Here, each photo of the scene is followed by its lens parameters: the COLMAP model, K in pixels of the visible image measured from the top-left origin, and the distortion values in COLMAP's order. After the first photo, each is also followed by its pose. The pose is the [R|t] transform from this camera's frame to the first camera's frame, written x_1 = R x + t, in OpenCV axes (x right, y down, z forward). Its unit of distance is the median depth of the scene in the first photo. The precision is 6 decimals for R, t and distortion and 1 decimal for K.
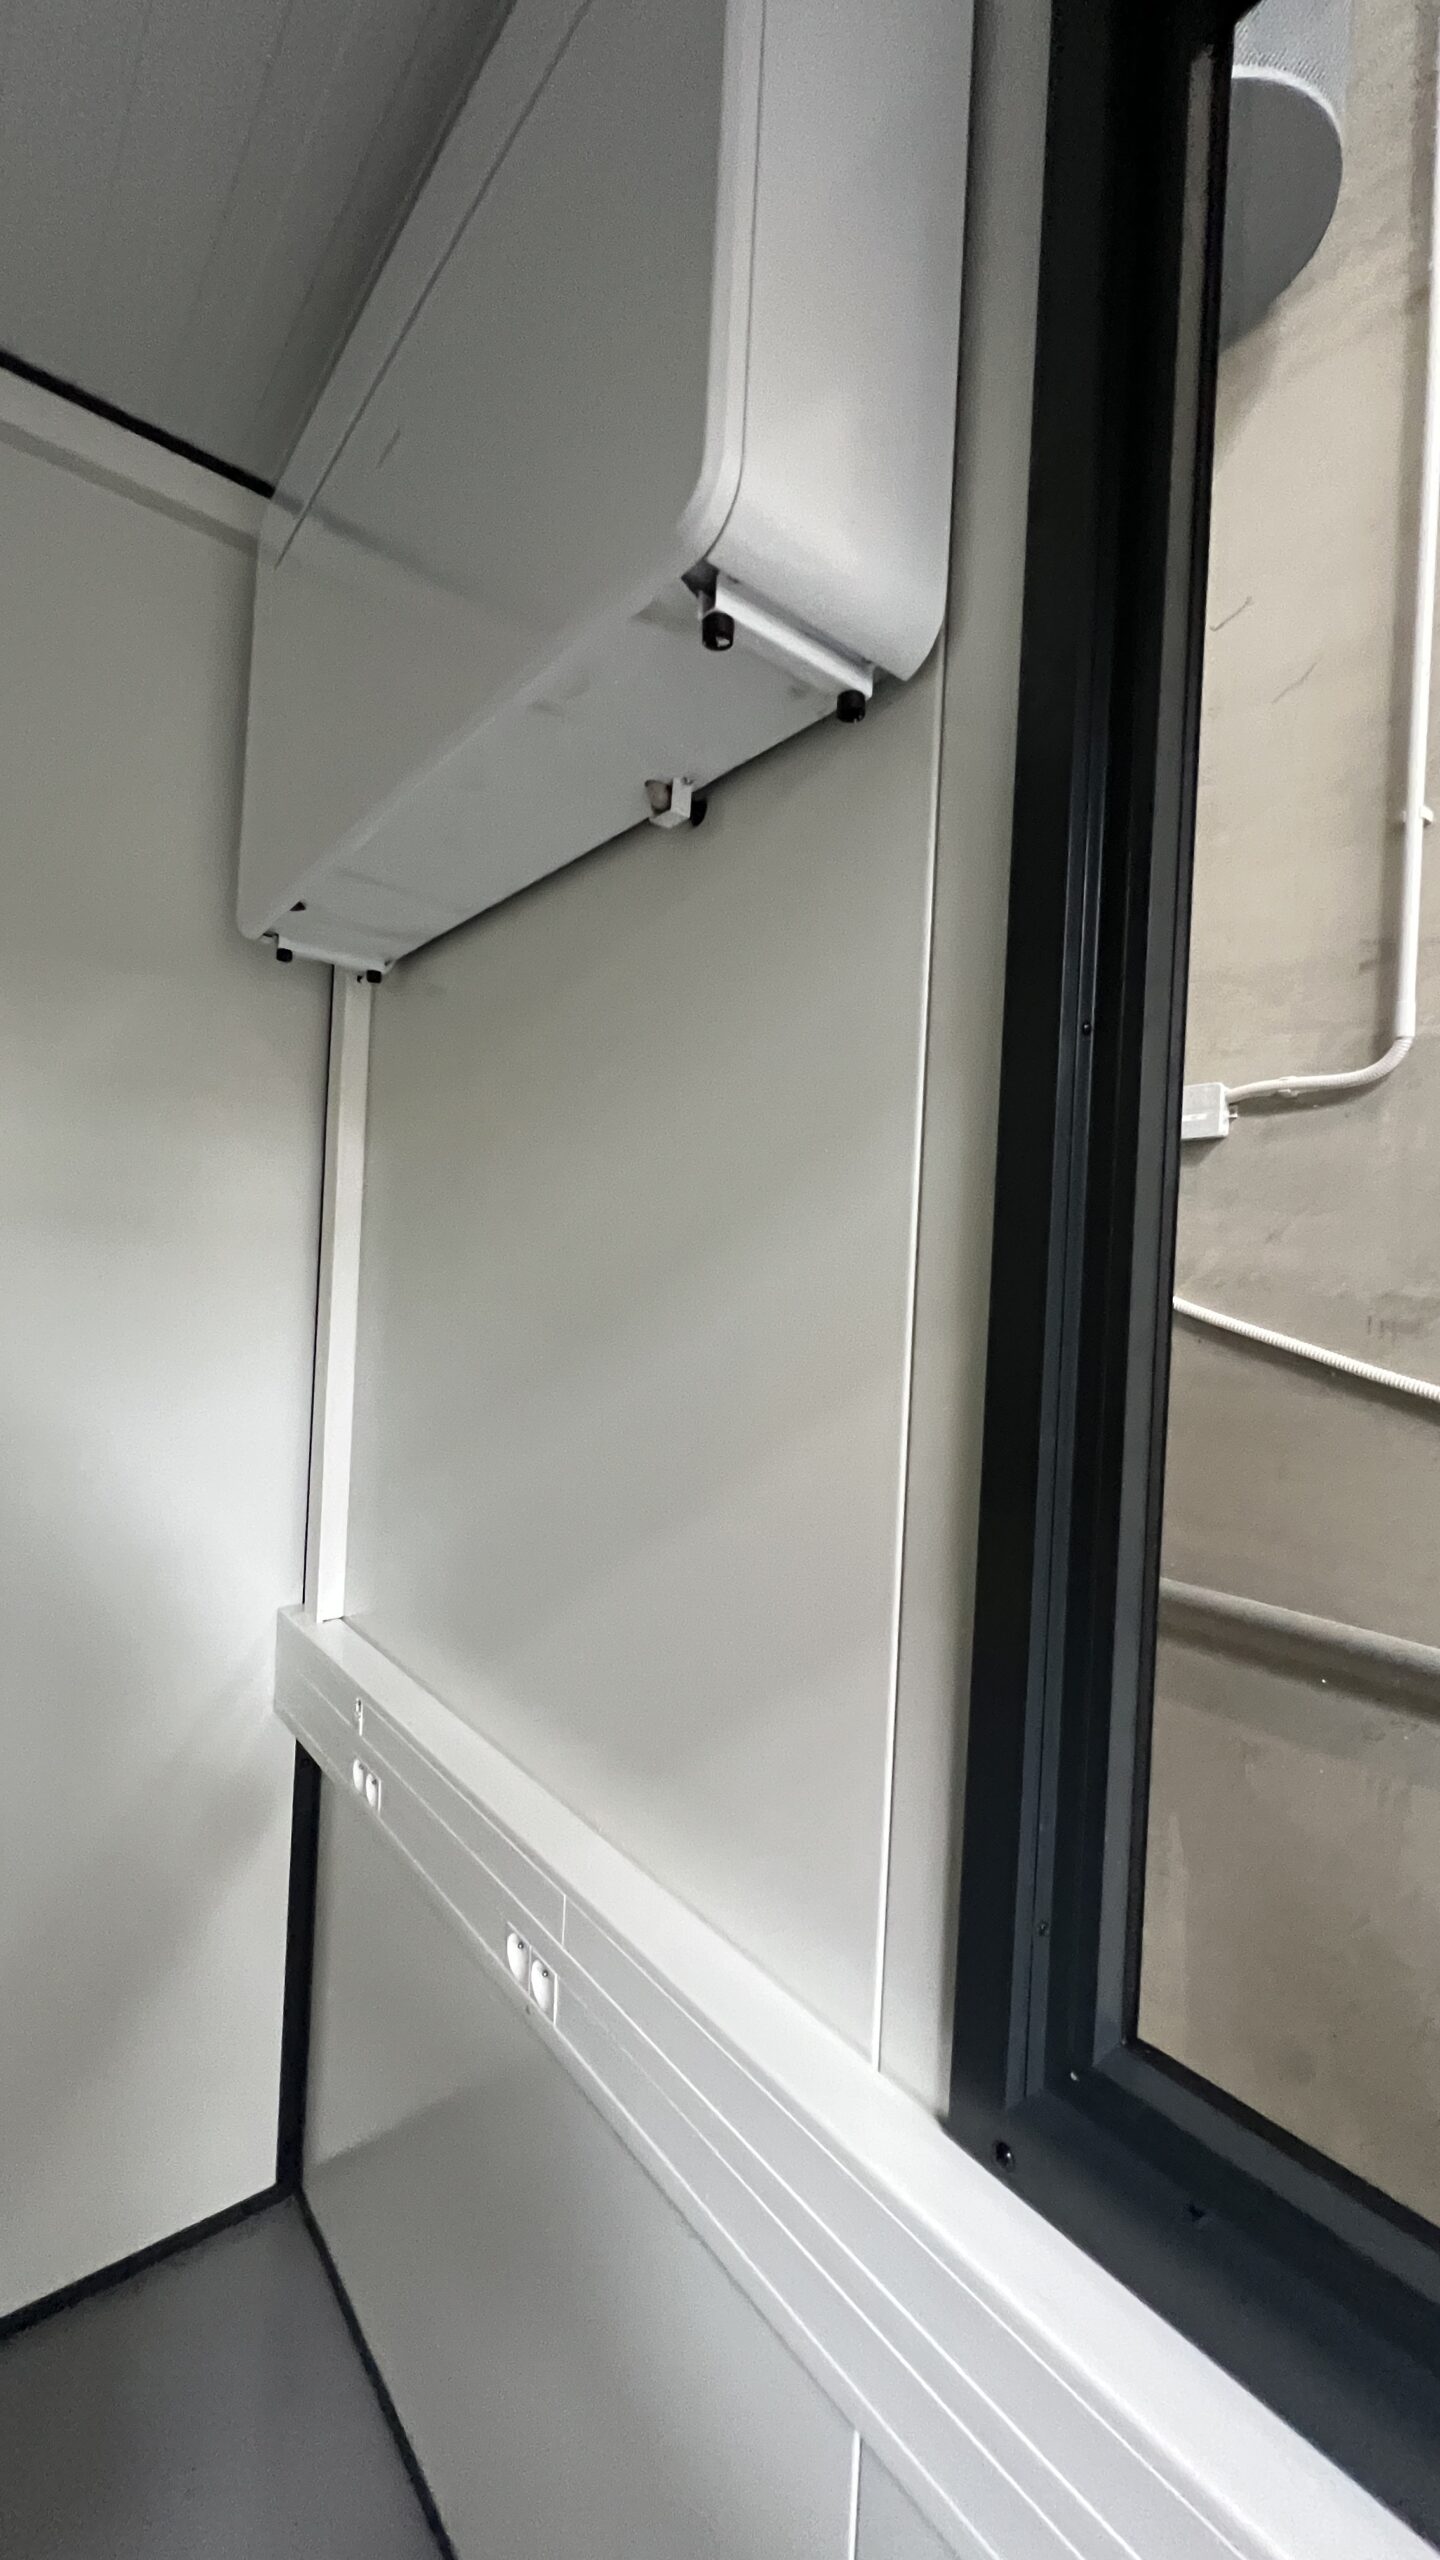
lens RADIAL K [[1027.4, 0, 720.0], [0, 1027.4, 1280.0], [0, 0, 1]] dist [0.002149, 0.000163]
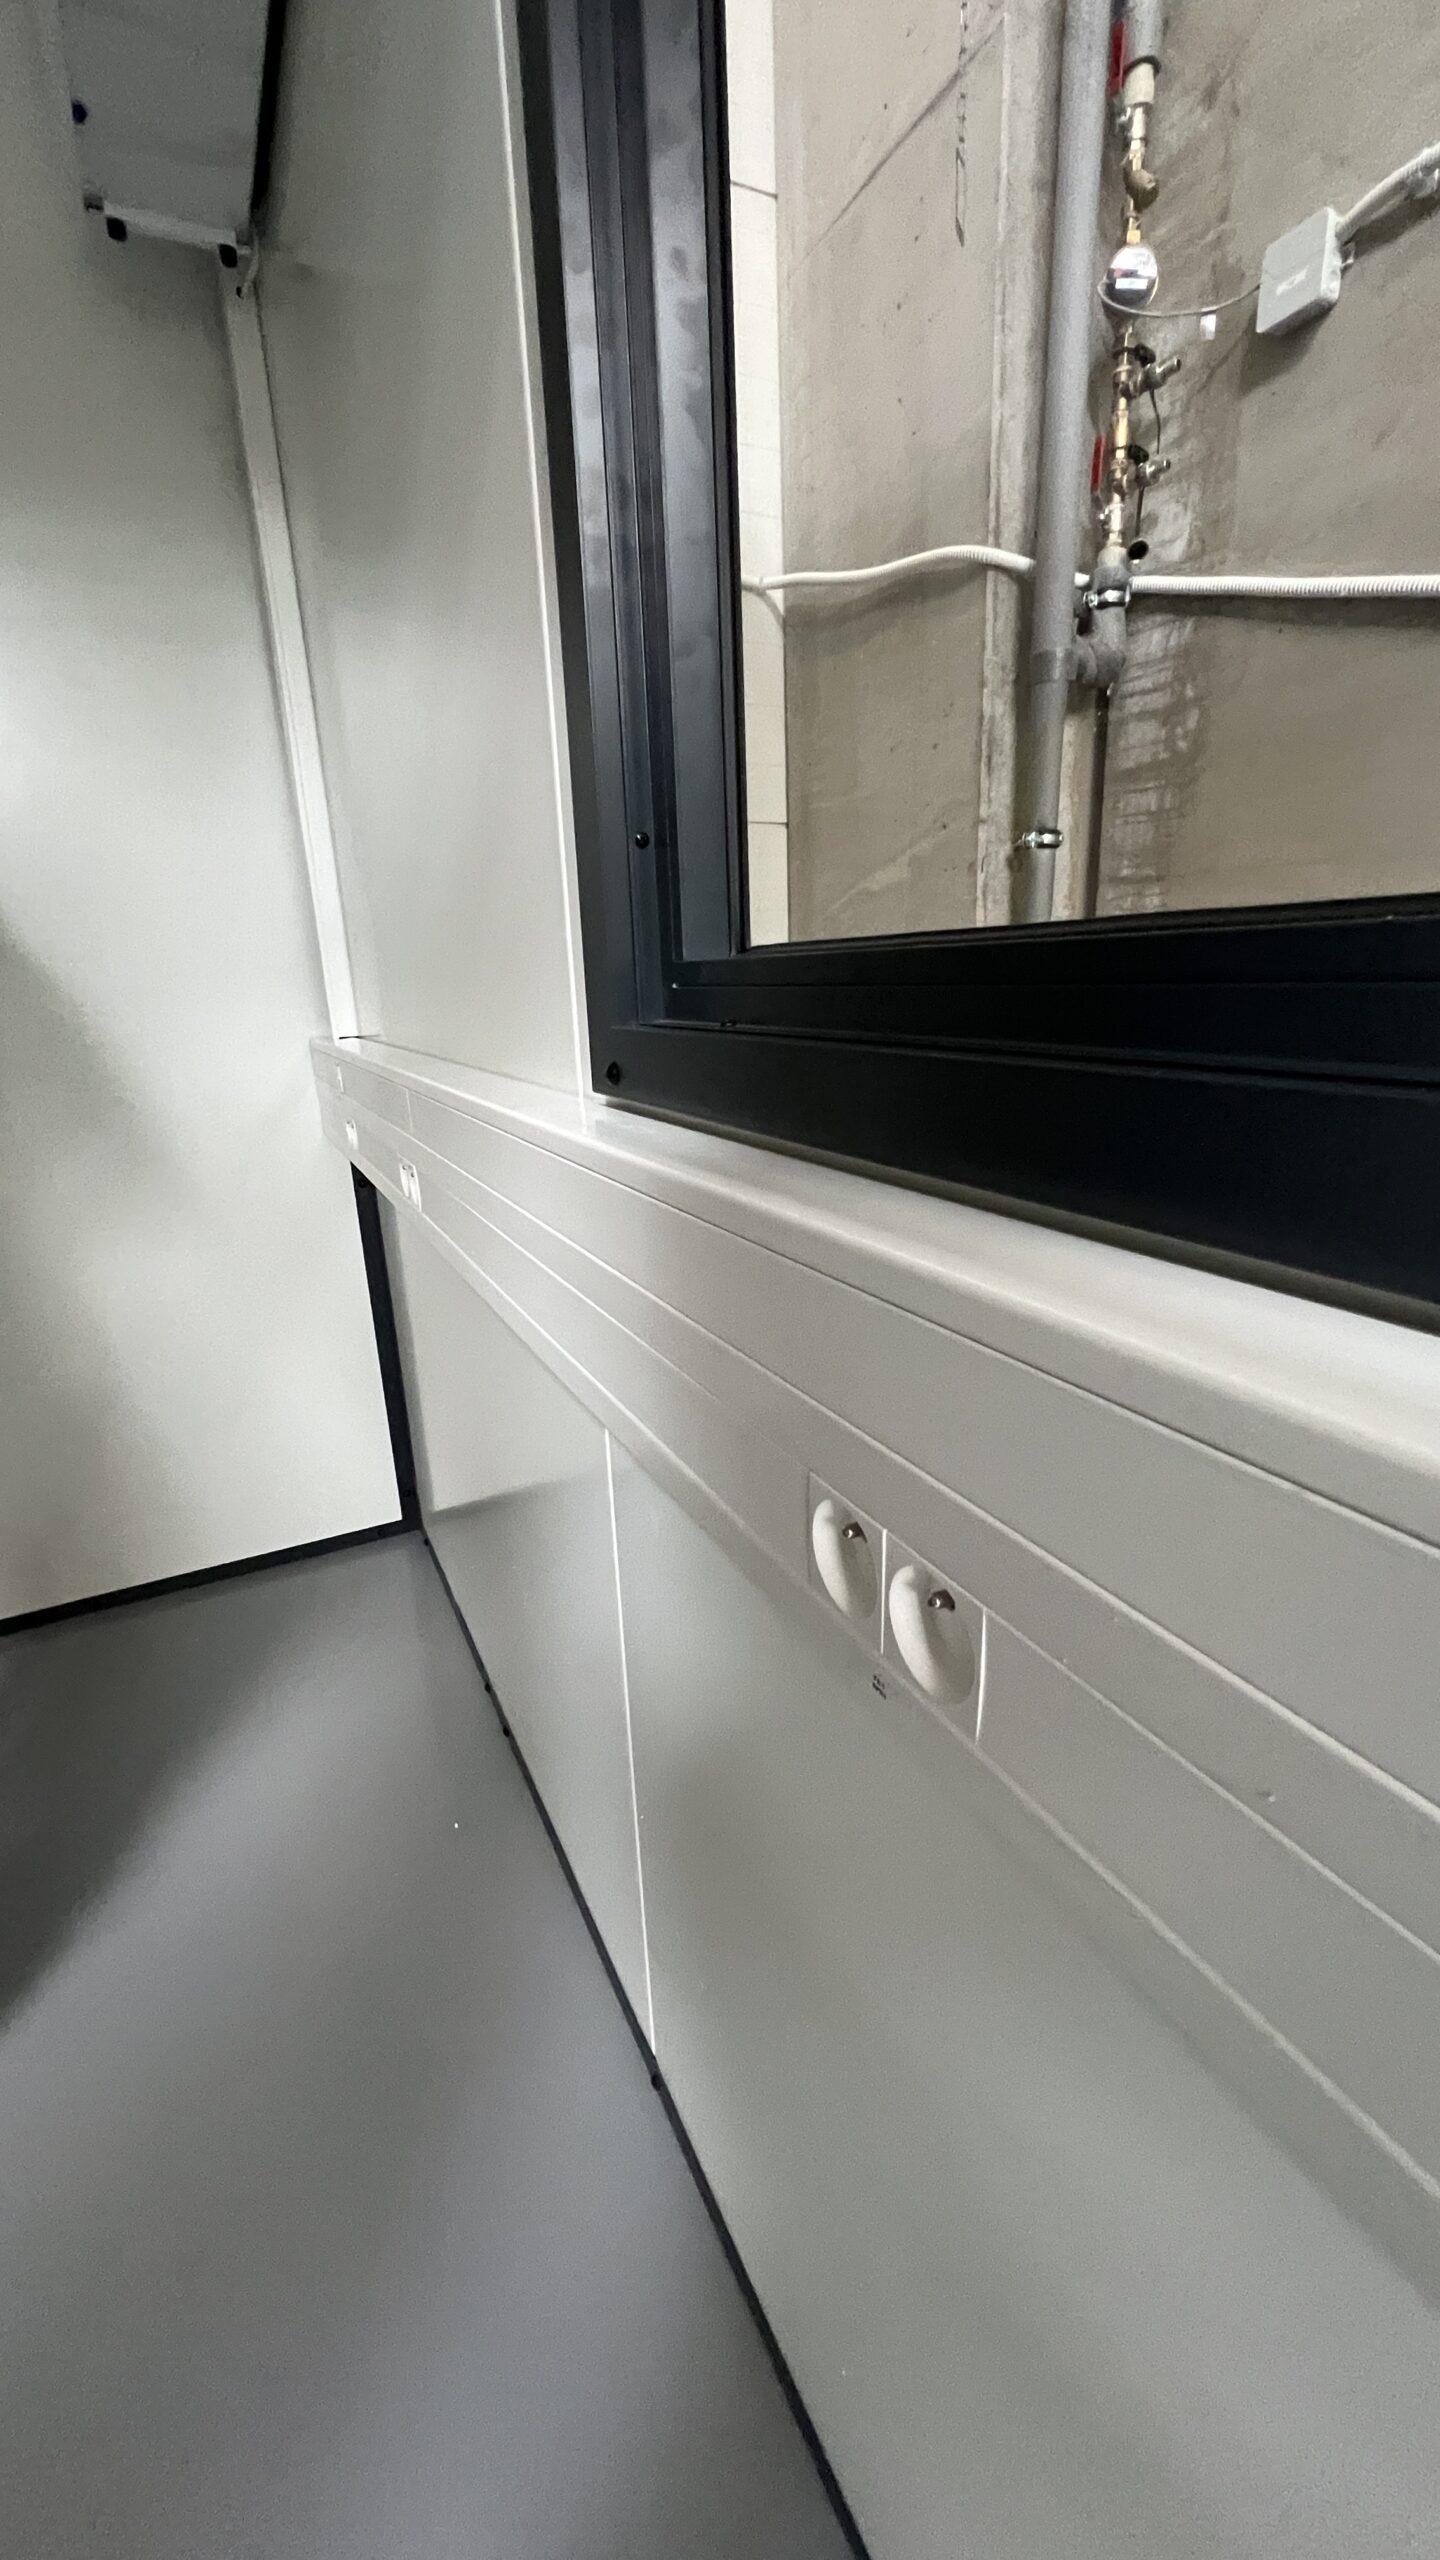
lens RADIAL K [[1052.1, 0, 720.0], [0, 1052.1, 1280.0], [0, 0, 1]] dist [-0.001936, 0.000515]
pose [[0.973063, -0.019555, -0.229707, 0.228193], [0.086460, 0.954625, 0.284983, 0.281377], [0.213711, -0.297167, 0.930601, 0.000586]]
